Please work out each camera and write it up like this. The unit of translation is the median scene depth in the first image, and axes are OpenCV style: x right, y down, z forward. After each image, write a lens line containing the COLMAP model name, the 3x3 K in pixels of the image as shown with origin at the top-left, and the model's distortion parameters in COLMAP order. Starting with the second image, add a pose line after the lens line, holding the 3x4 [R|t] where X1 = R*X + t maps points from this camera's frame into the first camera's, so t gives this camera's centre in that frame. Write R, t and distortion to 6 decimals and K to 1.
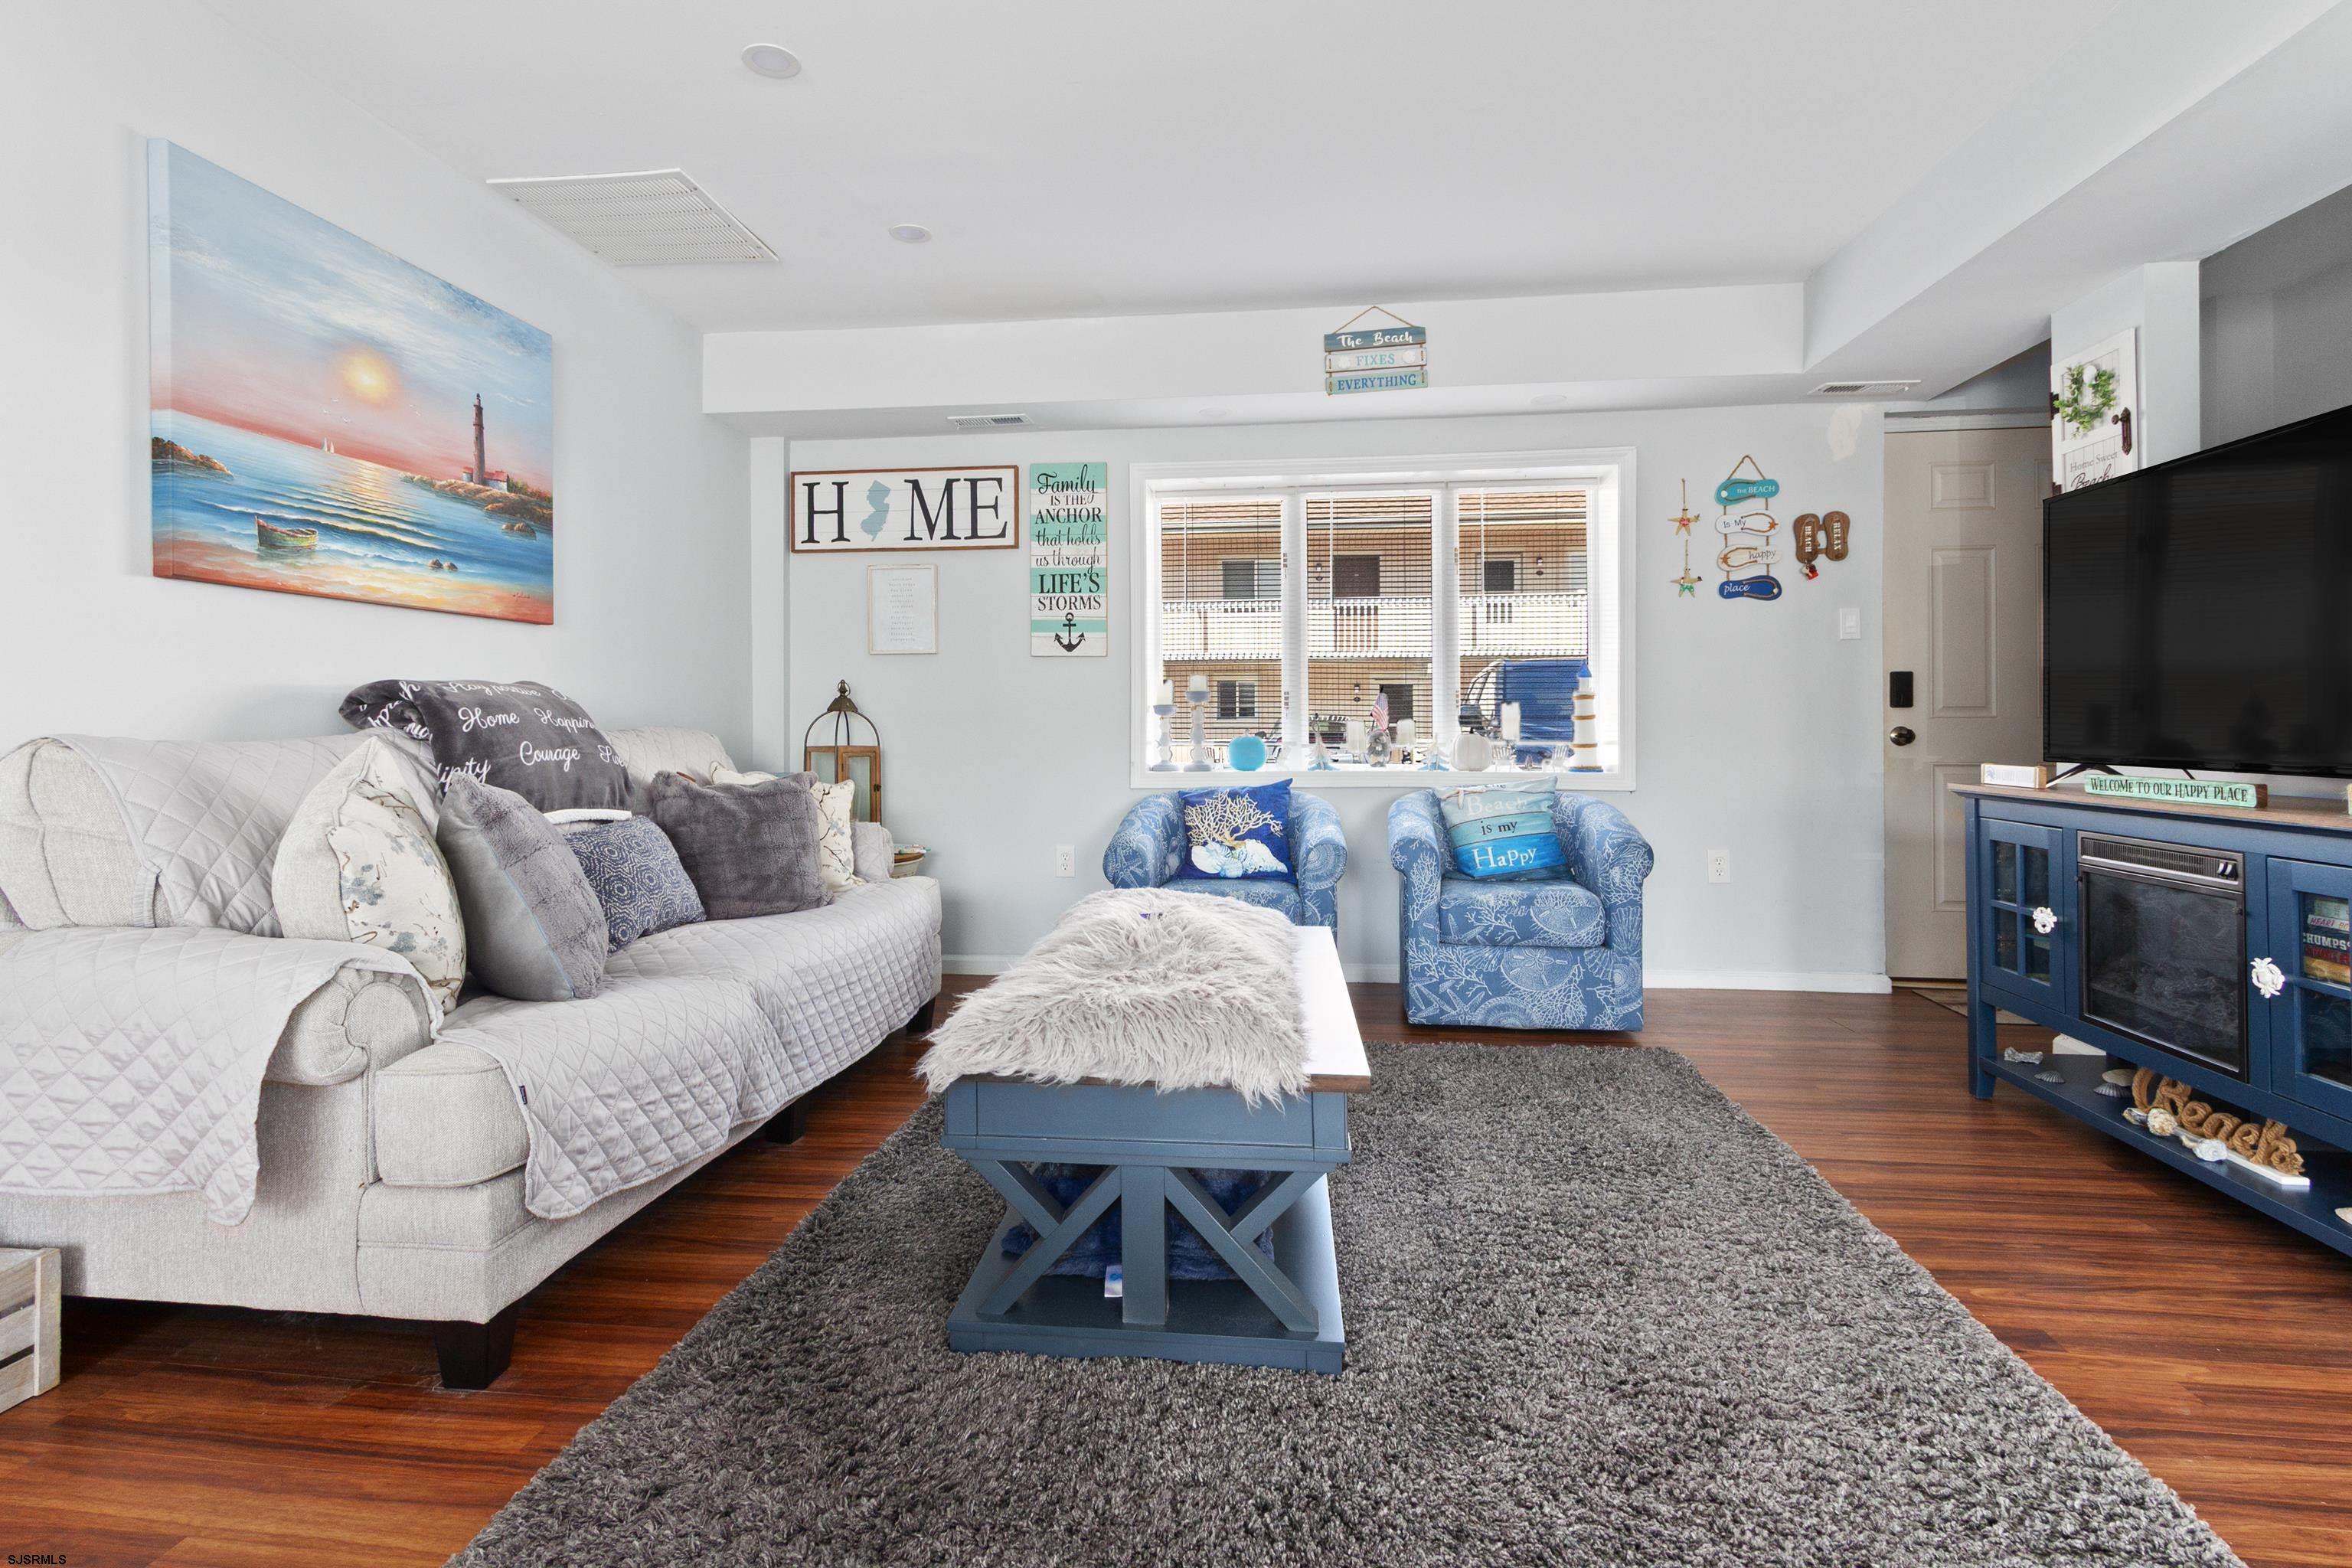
lens RADIAL K [[1157.6, 0, 1148.3], [0, 1157.6, 719.6], [0, 0, 1]] dist [0.010488, -0.002838]
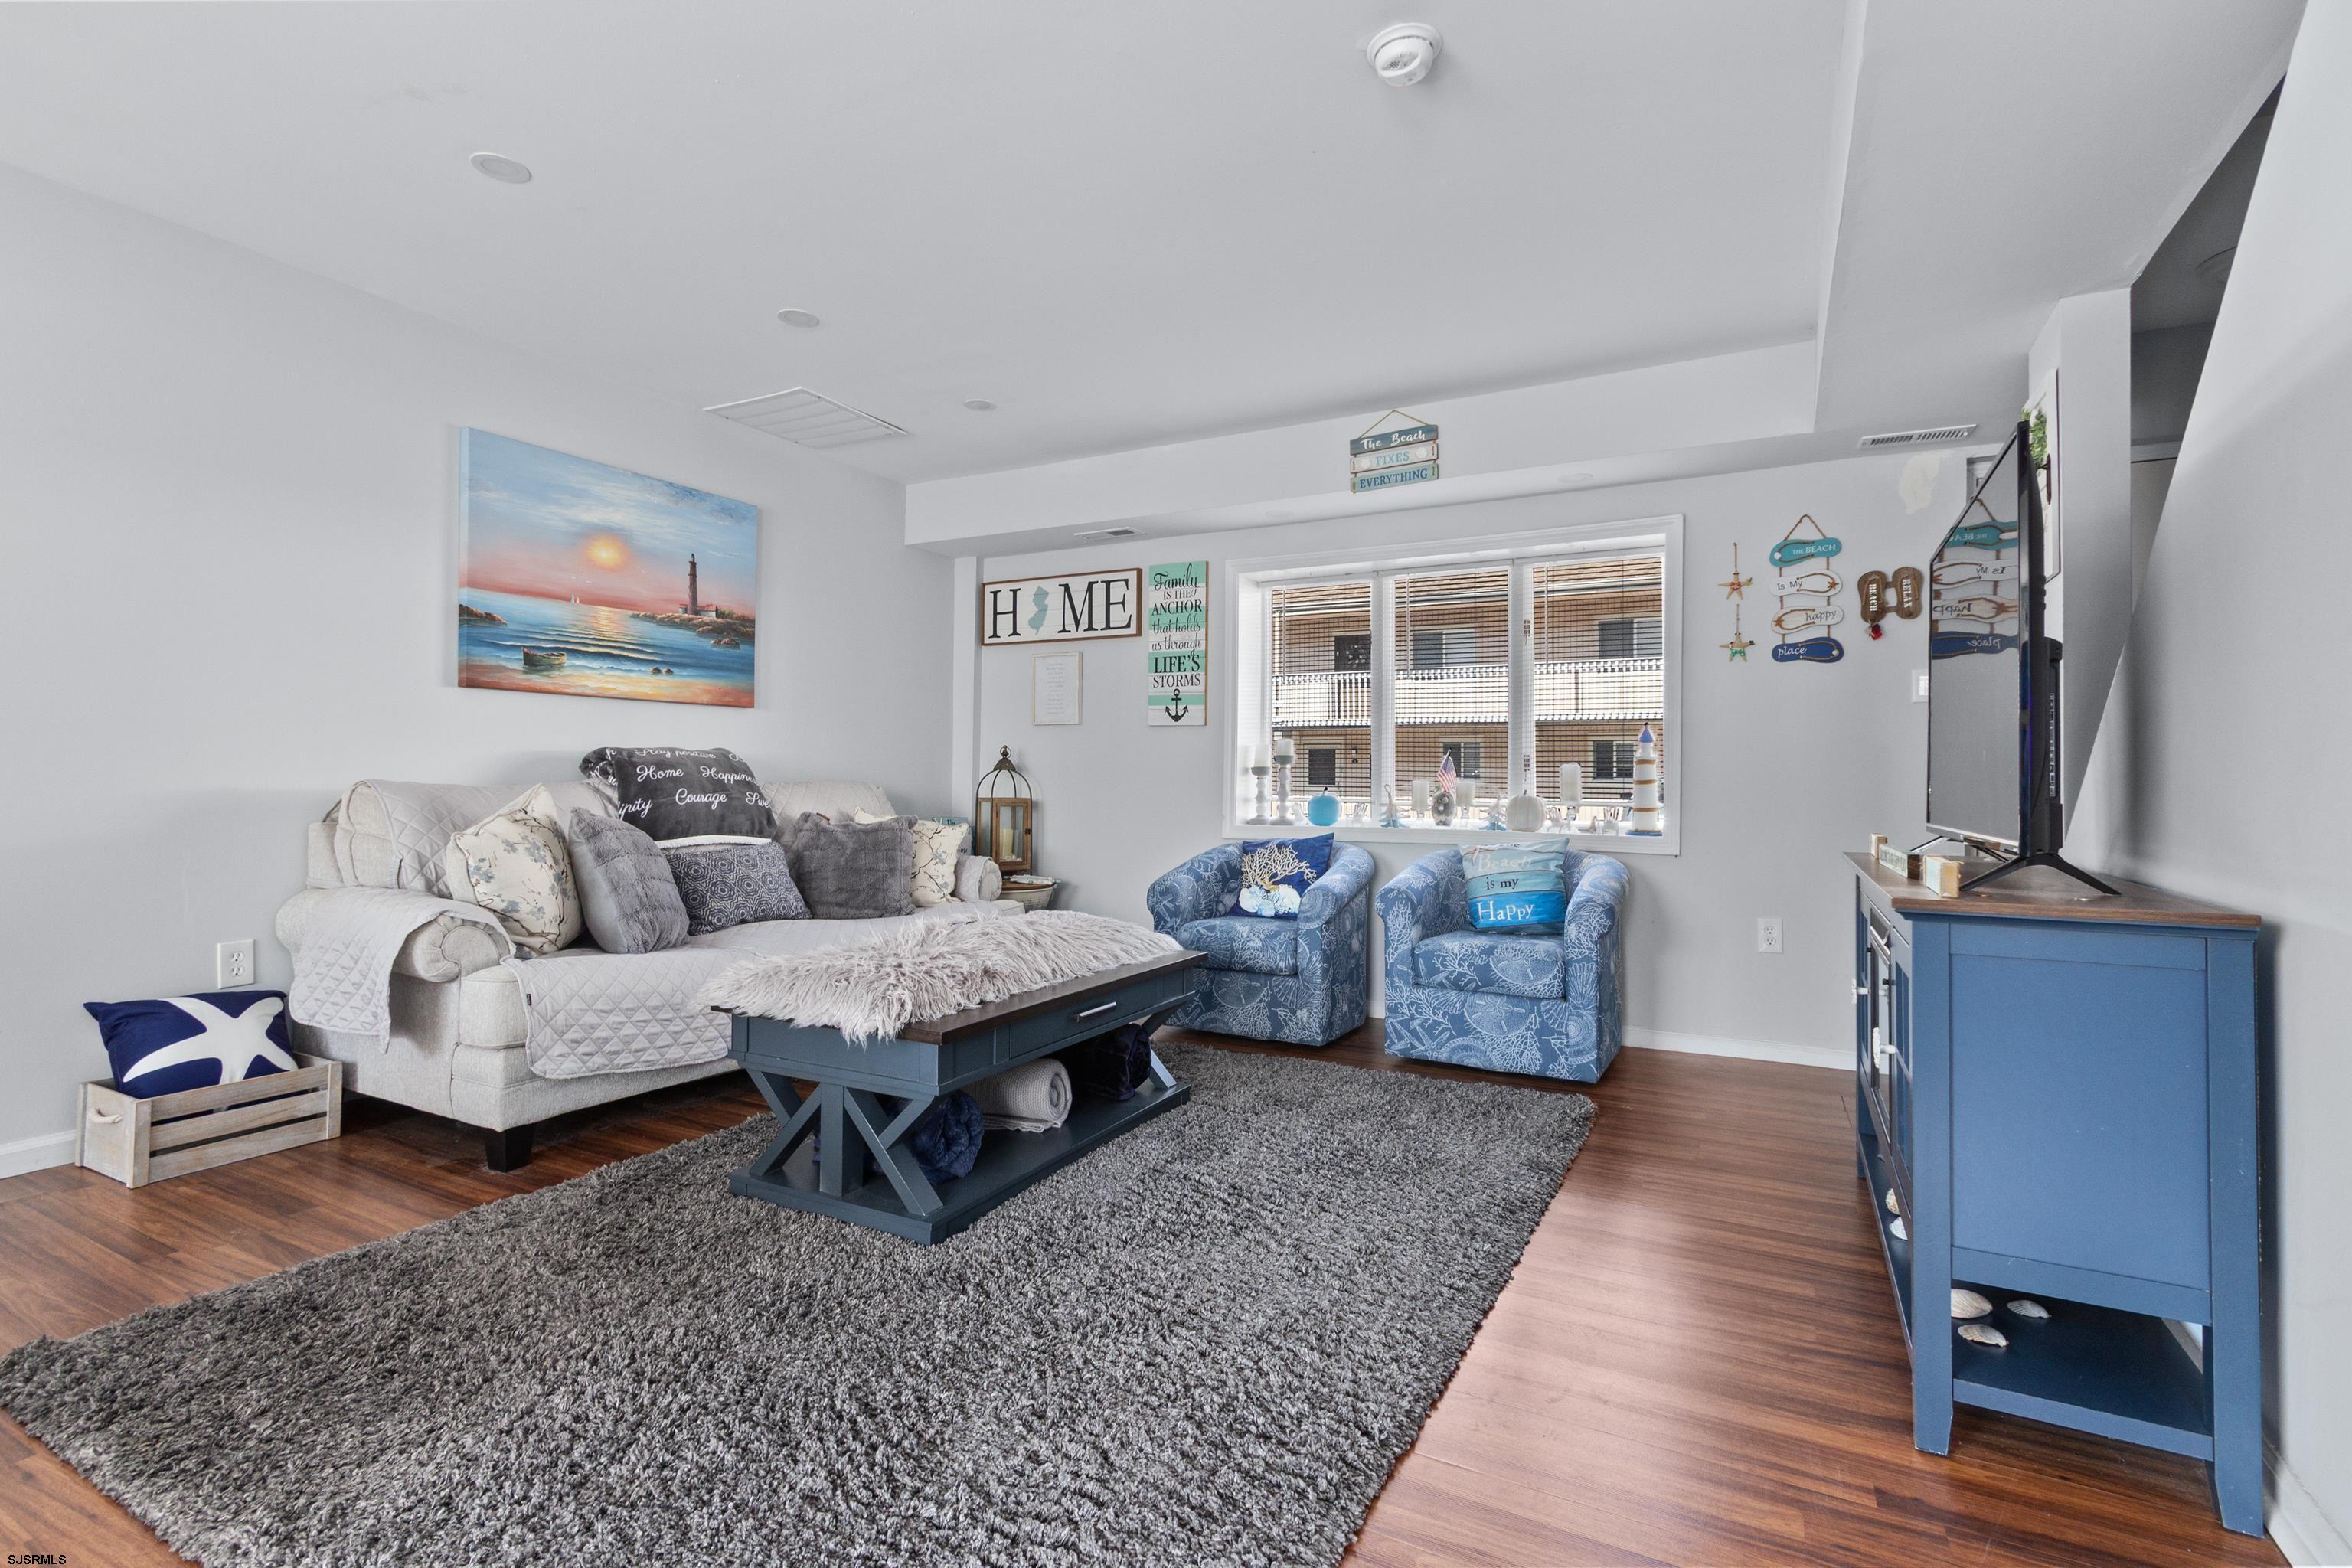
lens RADIAL K [[1092.8, 0, 1162.0], [0, 1092.8, 763.3], [0, 0, 1]] dist [0.013627, -0.004988]
pose [[0.929306, 0.005809, -0.369265, 0.405775], [-0.010886, 0.999873, -0.011668, -0.002858], [0.369150, 0.014863, 0.929251, -0.059413]]
